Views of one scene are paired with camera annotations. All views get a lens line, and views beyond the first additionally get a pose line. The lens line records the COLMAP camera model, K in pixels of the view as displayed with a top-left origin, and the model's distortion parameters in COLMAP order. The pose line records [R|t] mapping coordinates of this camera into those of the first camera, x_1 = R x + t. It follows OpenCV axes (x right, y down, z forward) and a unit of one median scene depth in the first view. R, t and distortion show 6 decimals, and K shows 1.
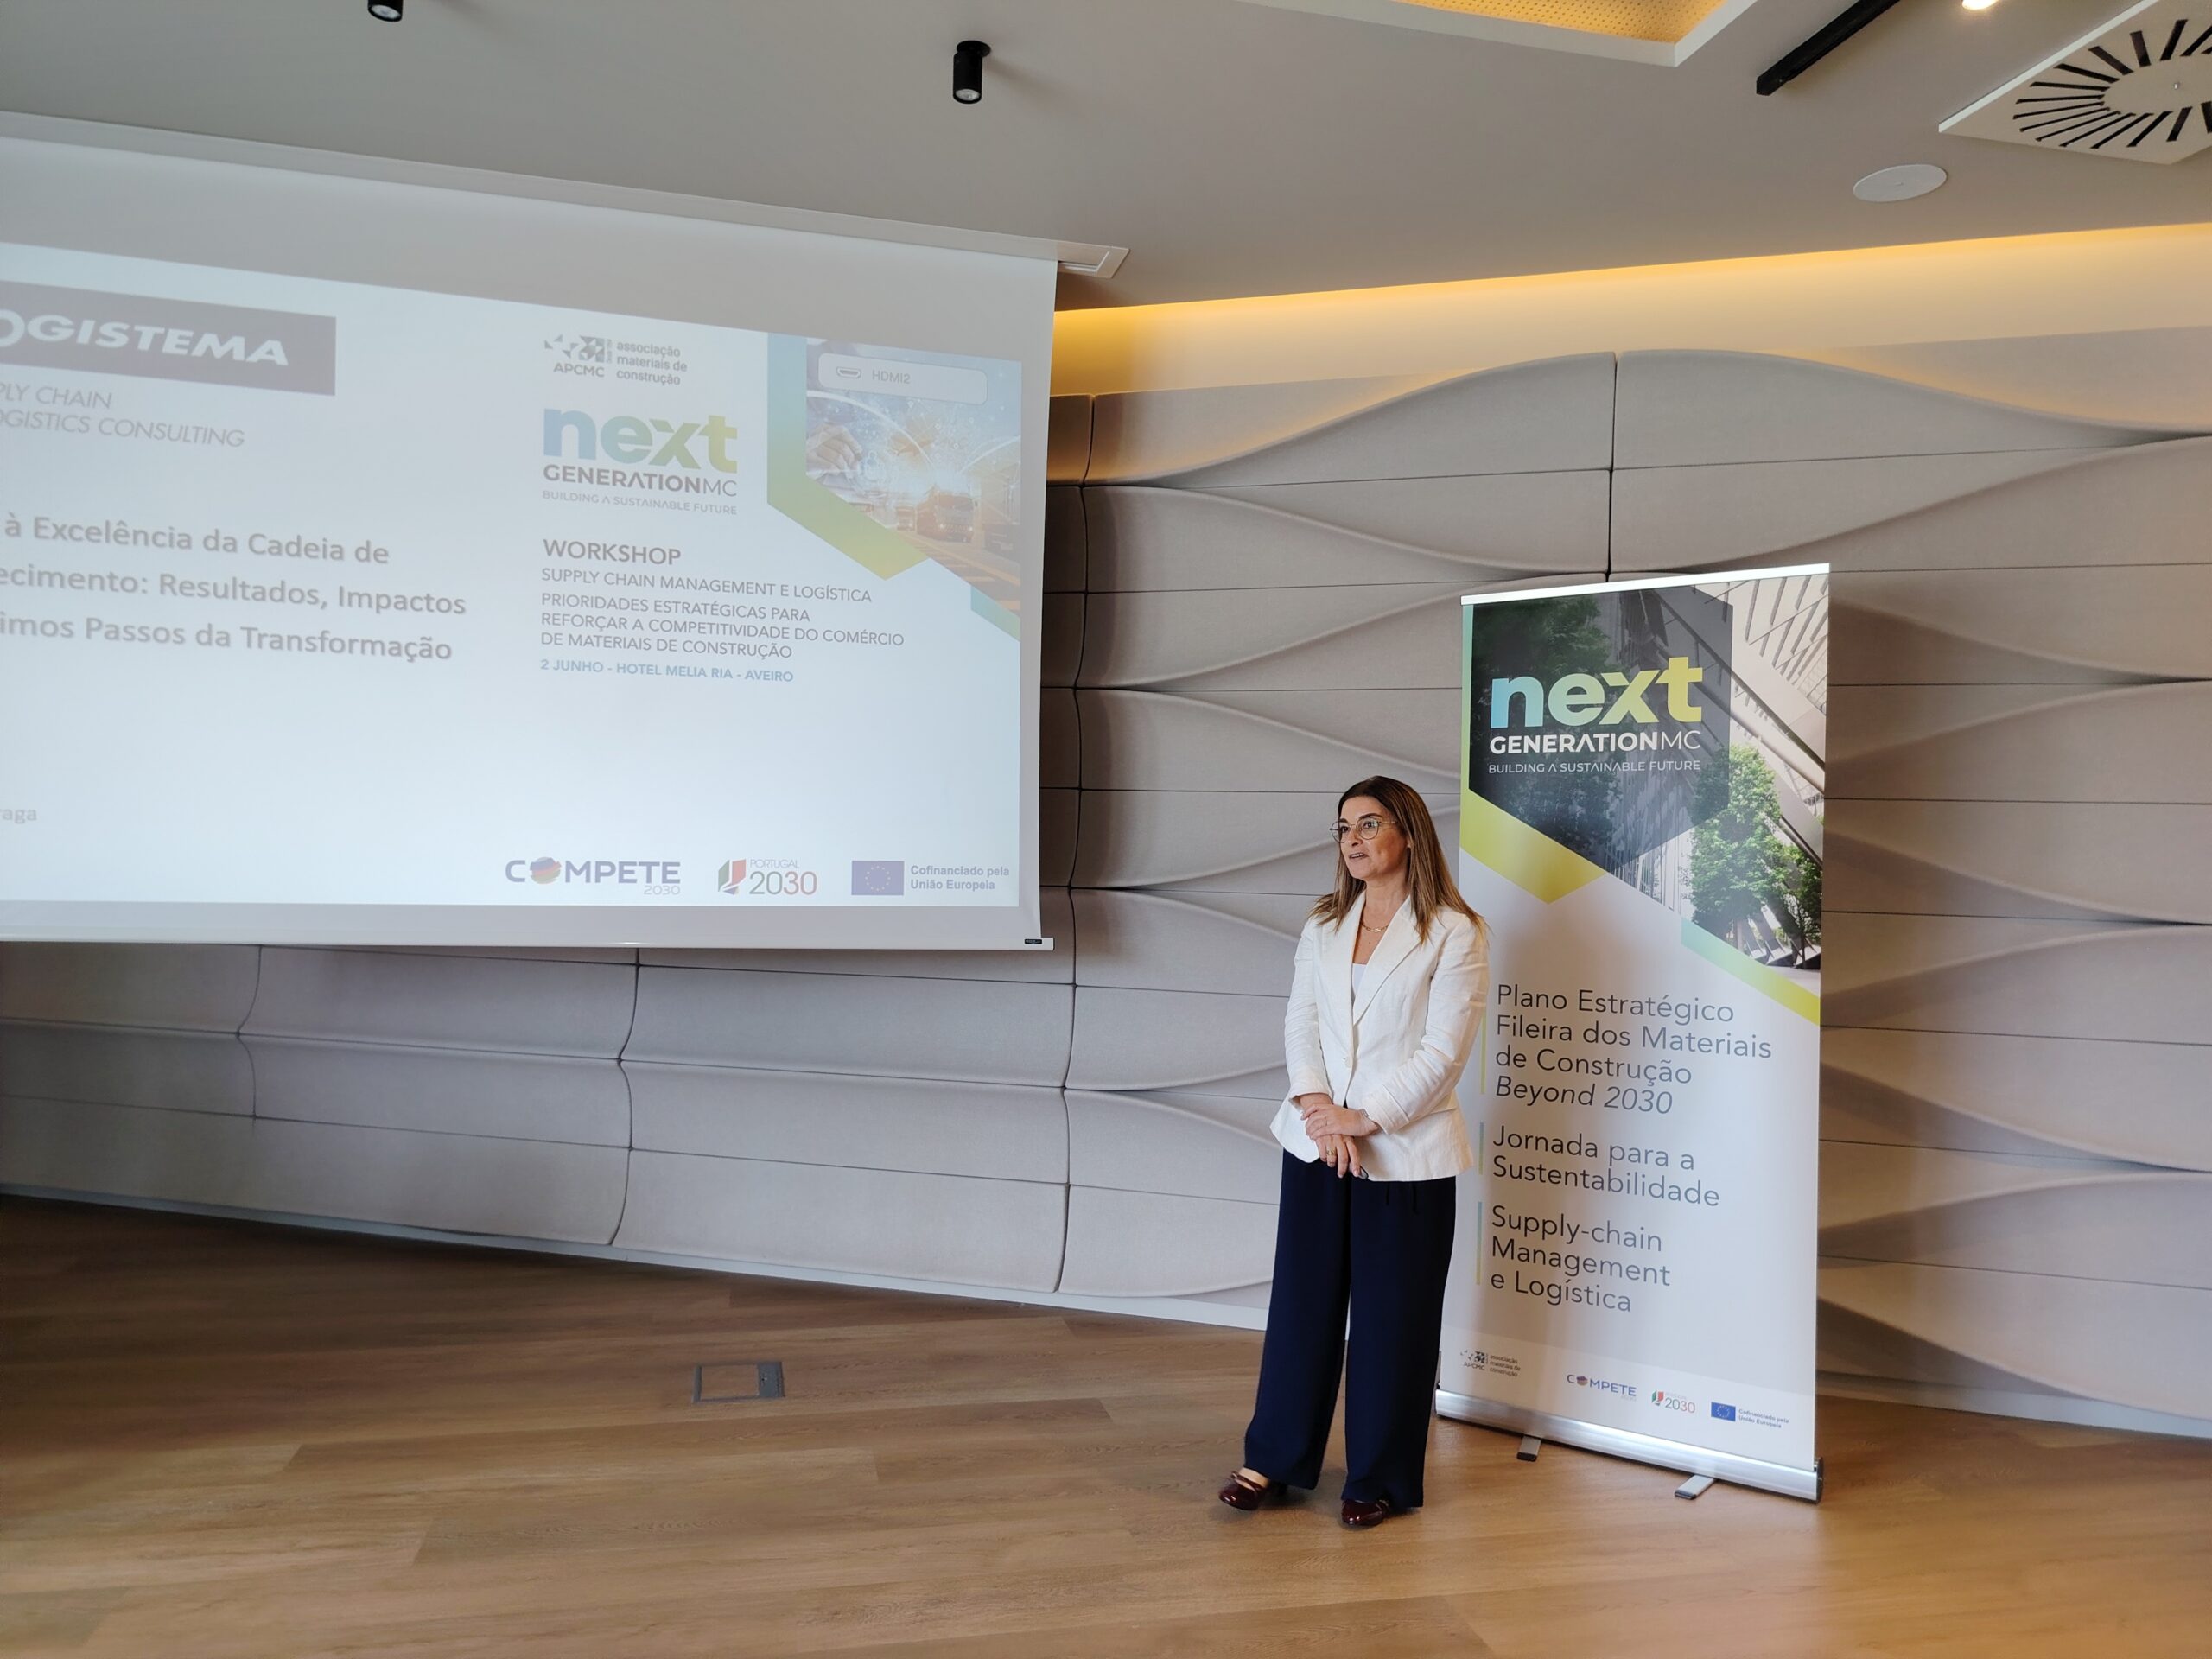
lens RADIAL K [[1554.5, 0, 1112.4], [0, 1554.5, 843.3], [0, 0, 1]] dist [0.093280, -0.082562]
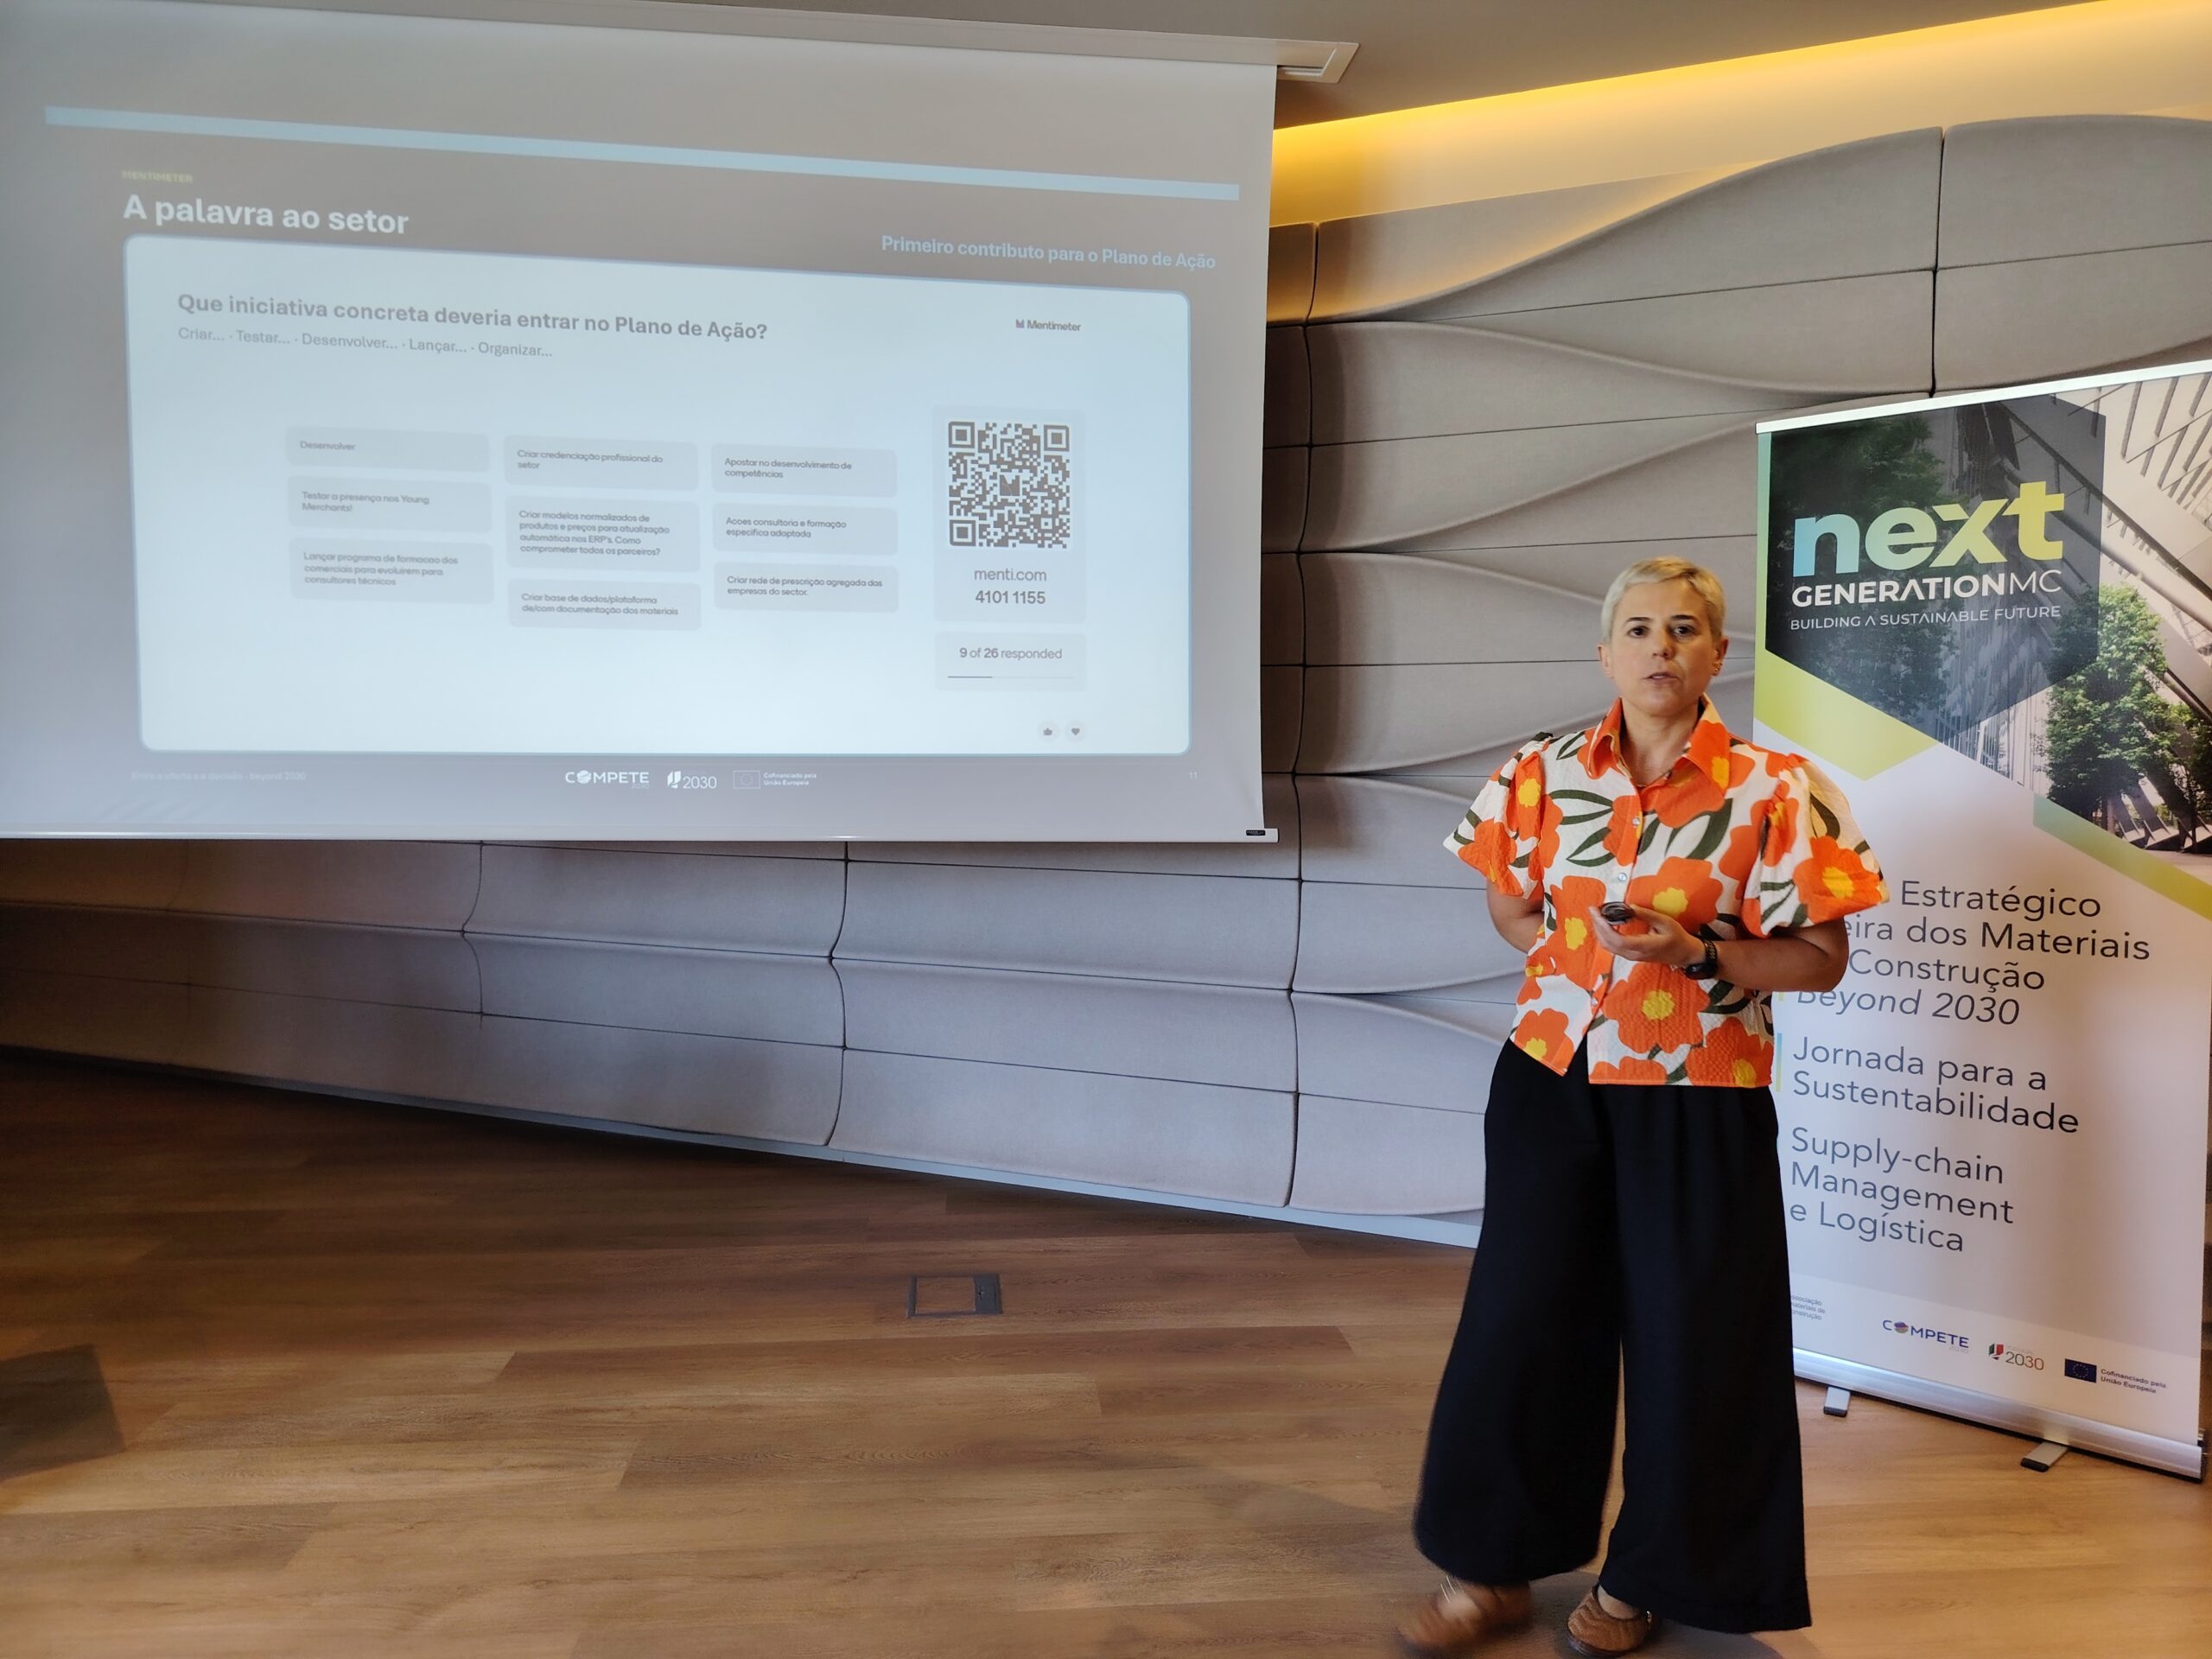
lens RADIAL K [[1554.5, 0, 1148.6], [0, 1554.5, 820.3], [0, 0, 1]] dist [0.093280, -0.082562]
pose [[0.993624, -0.009847, -0.112317, -0.013276], [0.015602, 0.998604, 0.050473, 0.010759], [0.111663, -0.051903, 0.992390, 0.100430]]
